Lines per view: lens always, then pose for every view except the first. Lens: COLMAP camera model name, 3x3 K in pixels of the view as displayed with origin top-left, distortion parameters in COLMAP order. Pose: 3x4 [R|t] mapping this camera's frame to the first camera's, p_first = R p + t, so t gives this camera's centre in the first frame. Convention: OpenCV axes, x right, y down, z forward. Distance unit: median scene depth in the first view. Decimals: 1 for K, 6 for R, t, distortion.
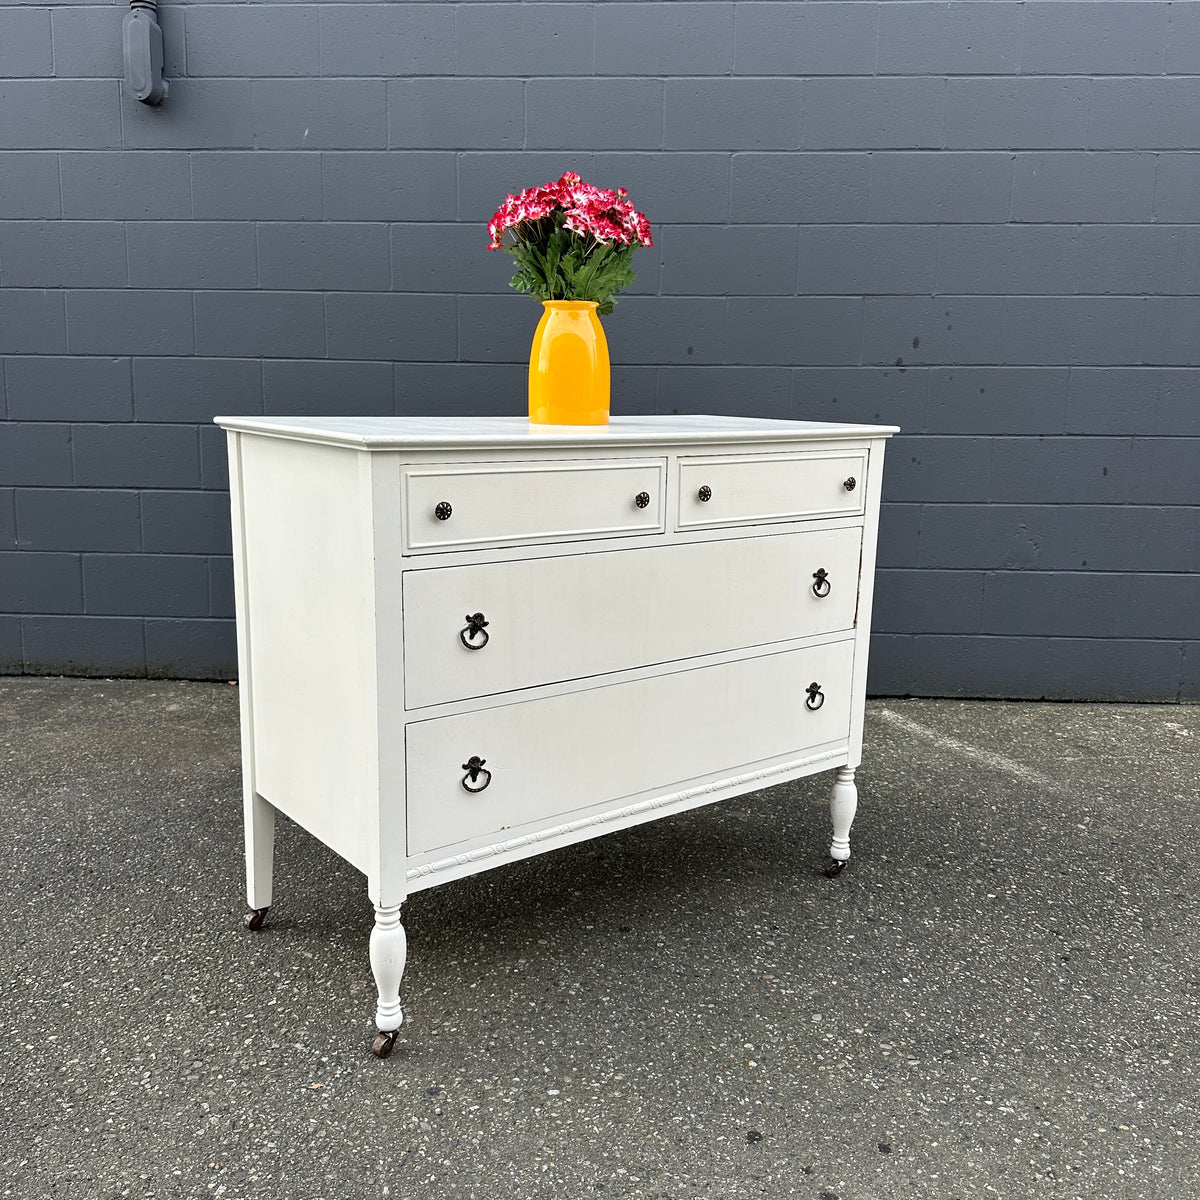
lens RADIAL K [[1119.5, 0, 600.0], [0, 1119.5, 600.0], [0, 0, 1]] dist [0.072834, -0.134945]
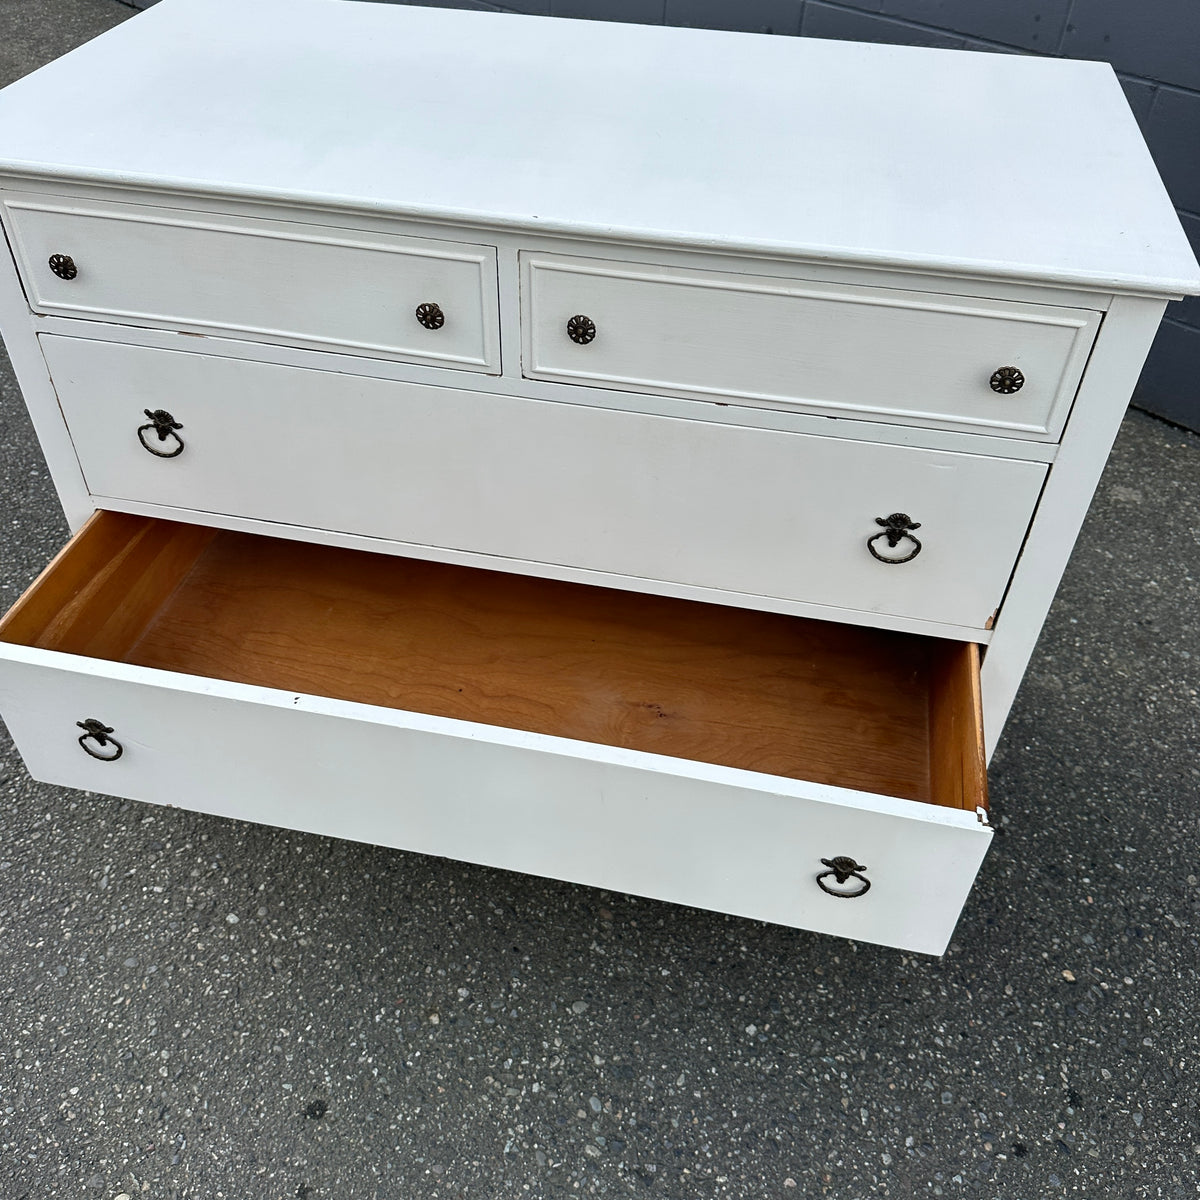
lens RADIAL K [[1123.4, 0, 594.8], [0, 1123.4, 594.6], [0, 0, 1]] dist [0.050330, -0.083345]
pose [[0.750510, 0.436862, -0.495869, 0.420250], [-0.131917, 0.834273, 0.535338, -0.251625], [0.647559, -0.336363, 0.683759, 0.531968]]
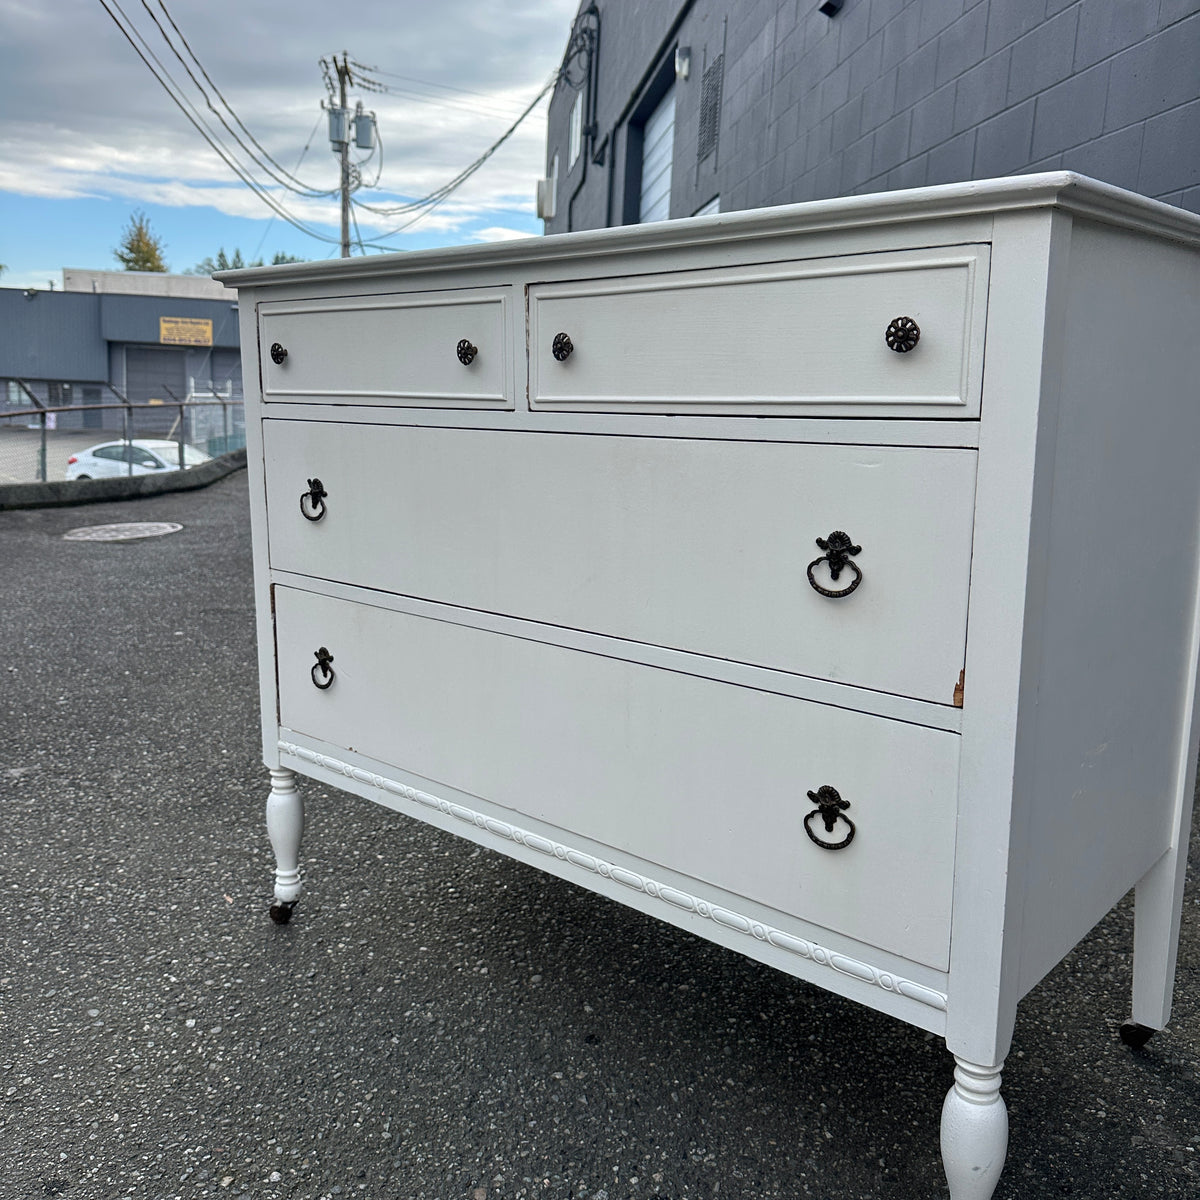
lens RADIAL K [[1119.5, 0, 600.0], [0, 1119.5, 600.0], [0, 0, 1]] dist [0.072834, -0.134945]
pose [[0.176537, 0.165784, -0.970232, 0.653108], [-0.193681, 0.972293, 0.130896, -0.044441], [0.965050, 0.164808, 0.203755, 0.873808]]
